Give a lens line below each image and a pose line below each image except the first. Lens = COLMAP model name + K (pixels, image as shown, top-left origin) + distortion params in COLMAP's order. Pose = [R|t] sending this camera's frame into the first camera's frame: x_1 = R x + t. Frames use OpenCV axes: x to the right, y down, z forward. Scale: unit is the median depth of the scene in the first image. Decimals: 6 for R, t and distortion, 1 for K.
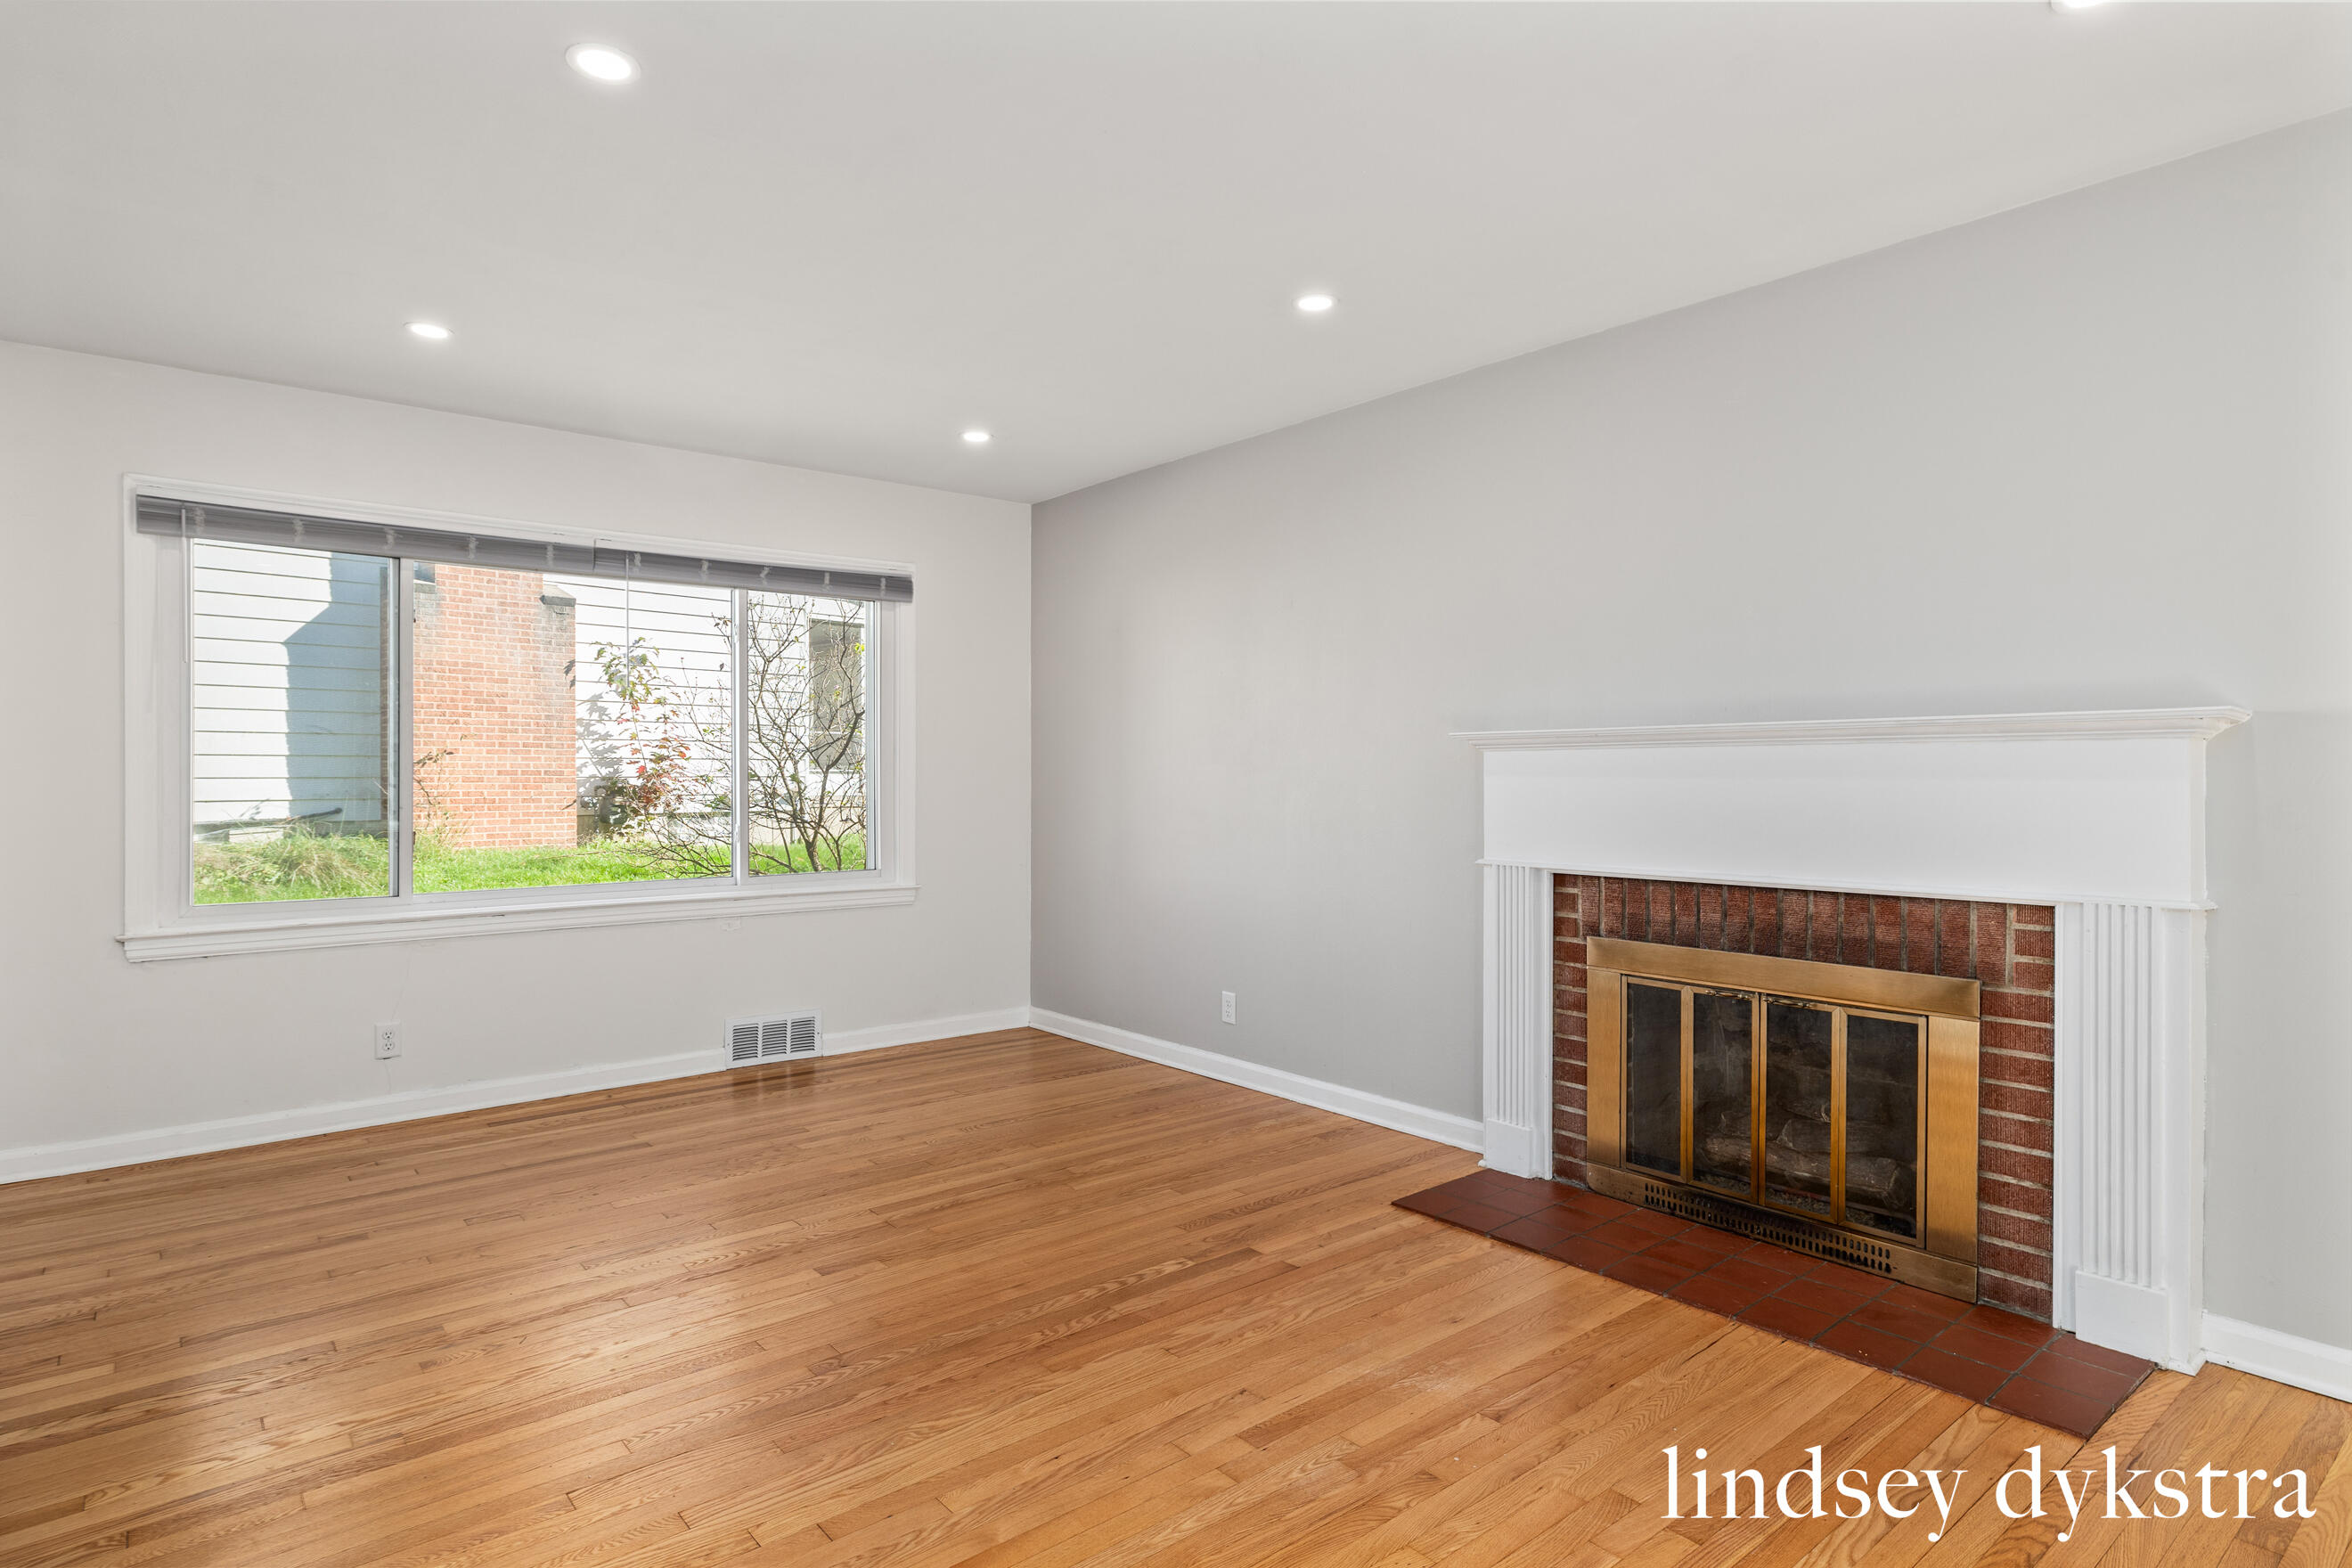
lens RADIAL K [[1255.5, 0, 1174.1], [0, 1255.5, 779.9], [0, 0, 1]] dist [-0.002472, 0.001724]
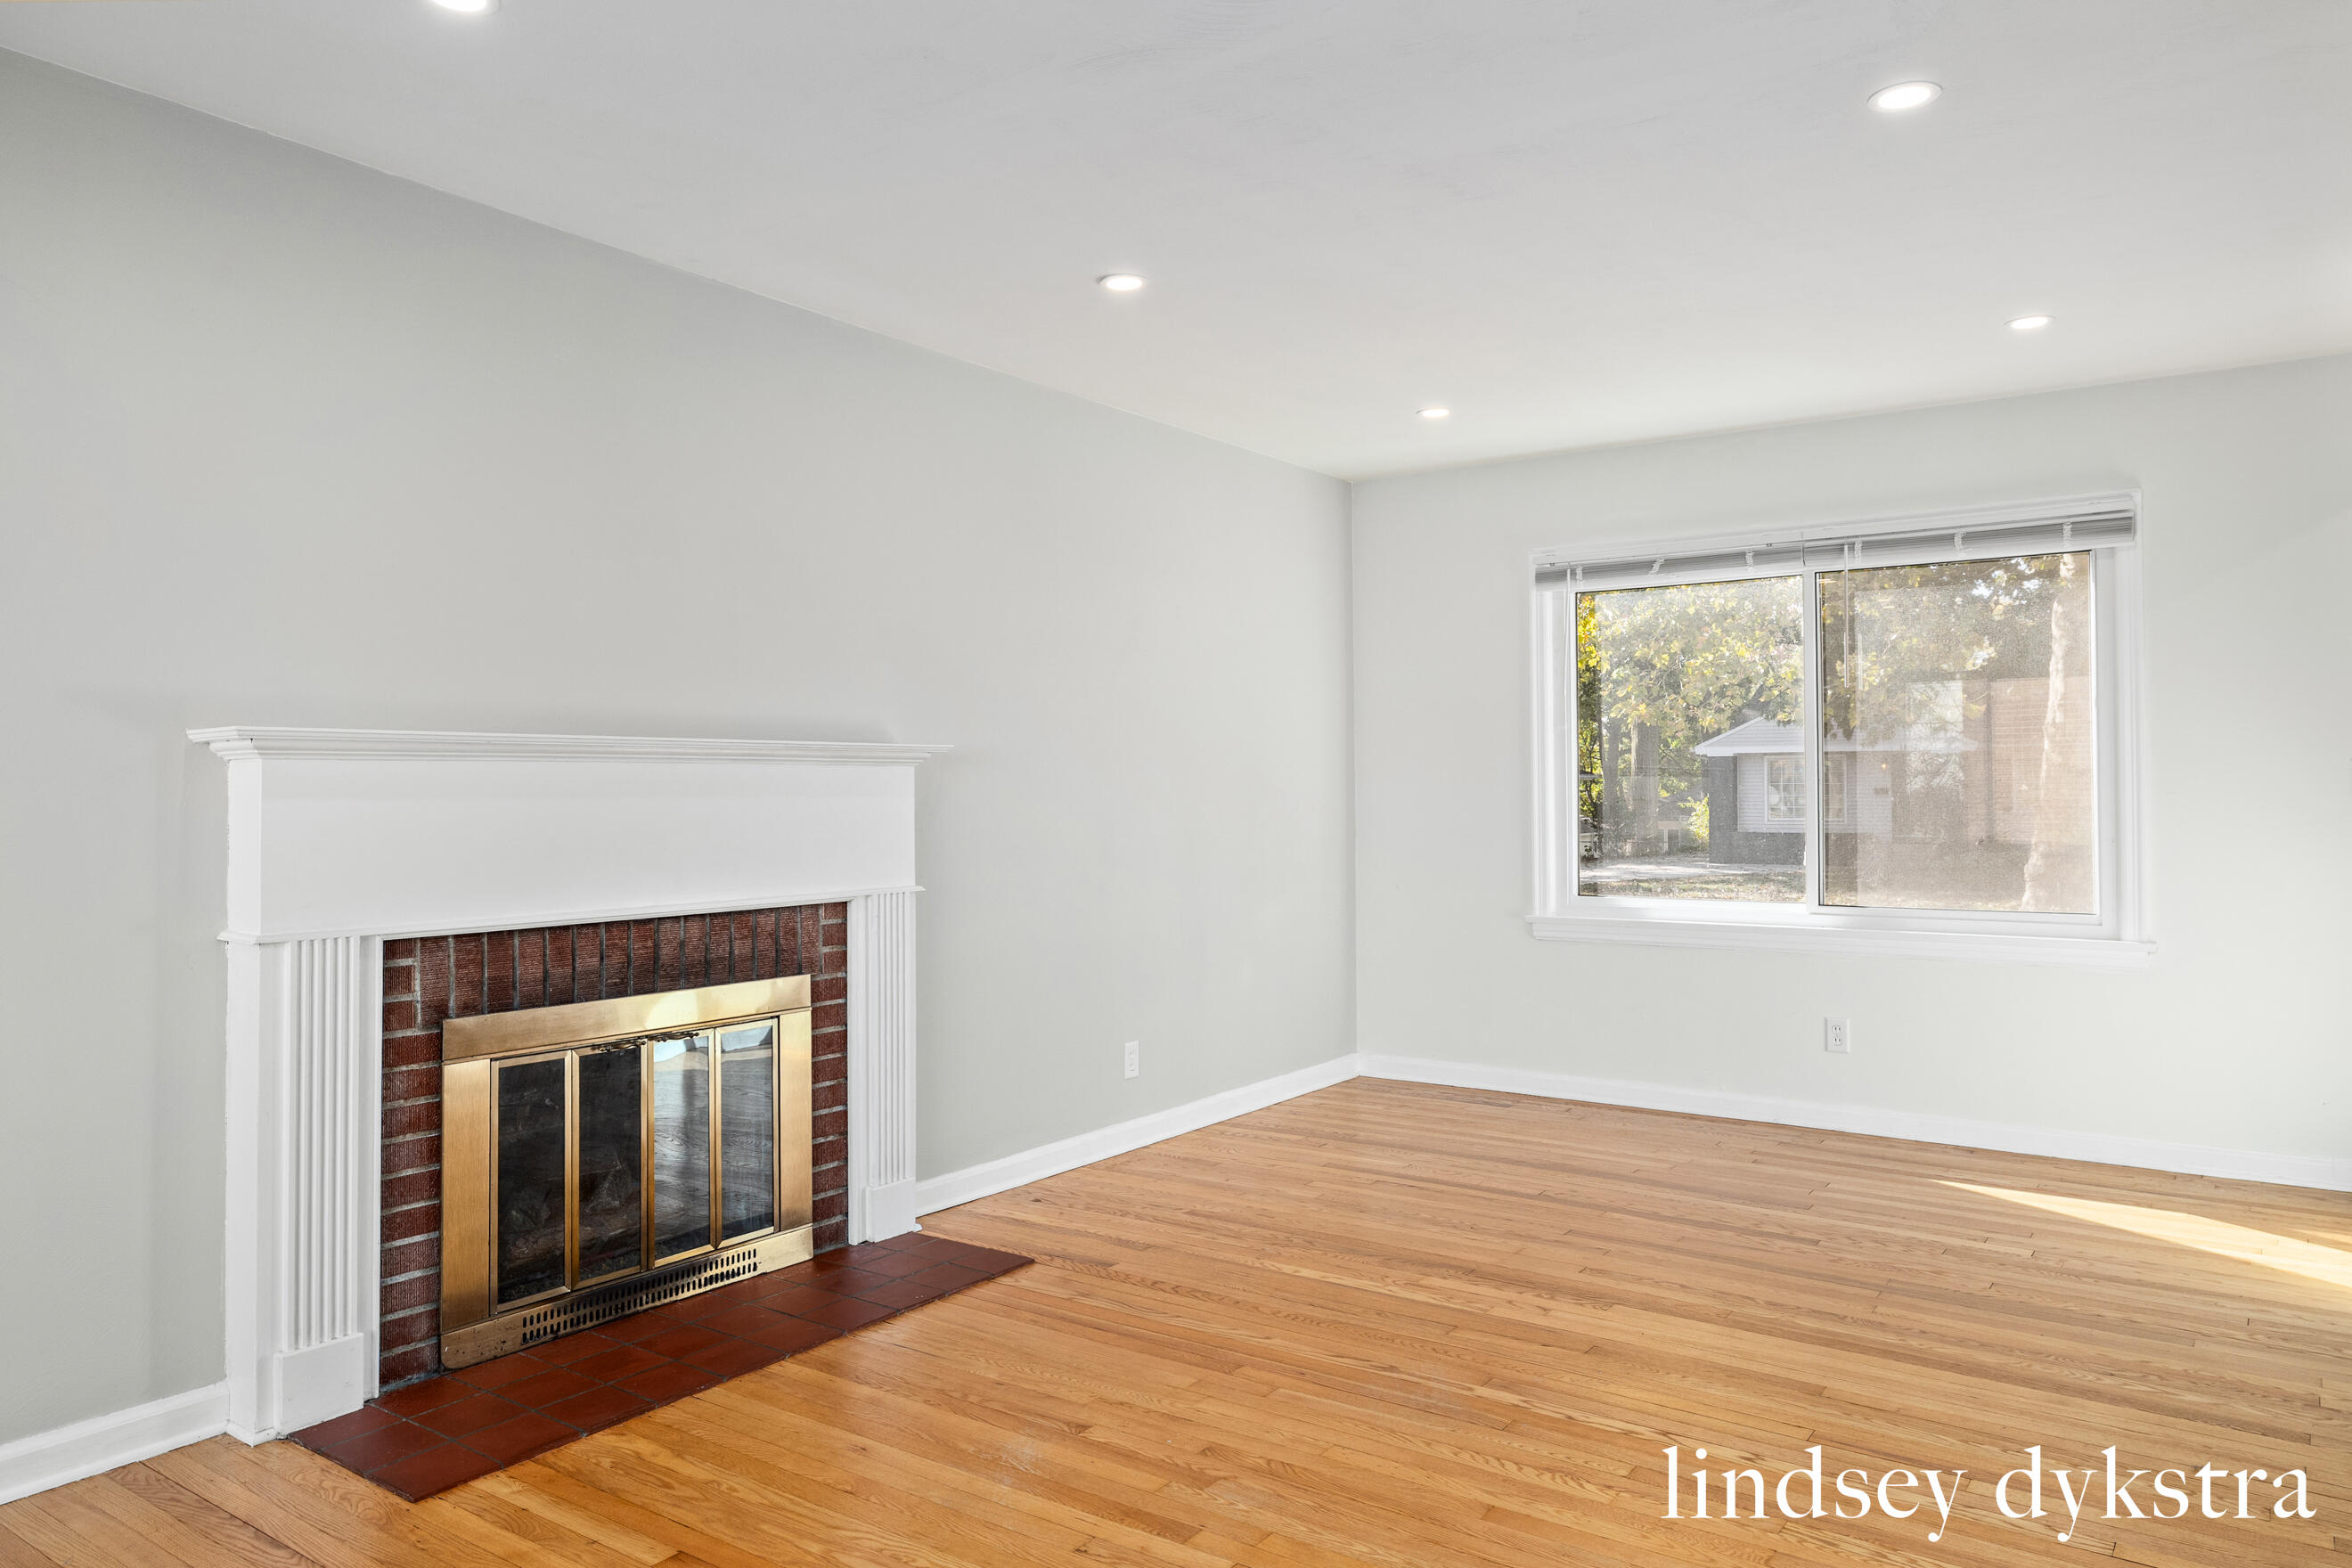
lens RADIAL K [[1553.7, 0, 1165.6], [0, 1553.7, 781.3], [0, 0, 1]] dist [0.003178, -0.000876]
pose [[-0.253585, 0.013683, 0.967216, -0.722873], [0.015459, 0.999830, -0.010091, 0.003097], [-0.967190, 0.012393, -0.253753, 0.924982]]
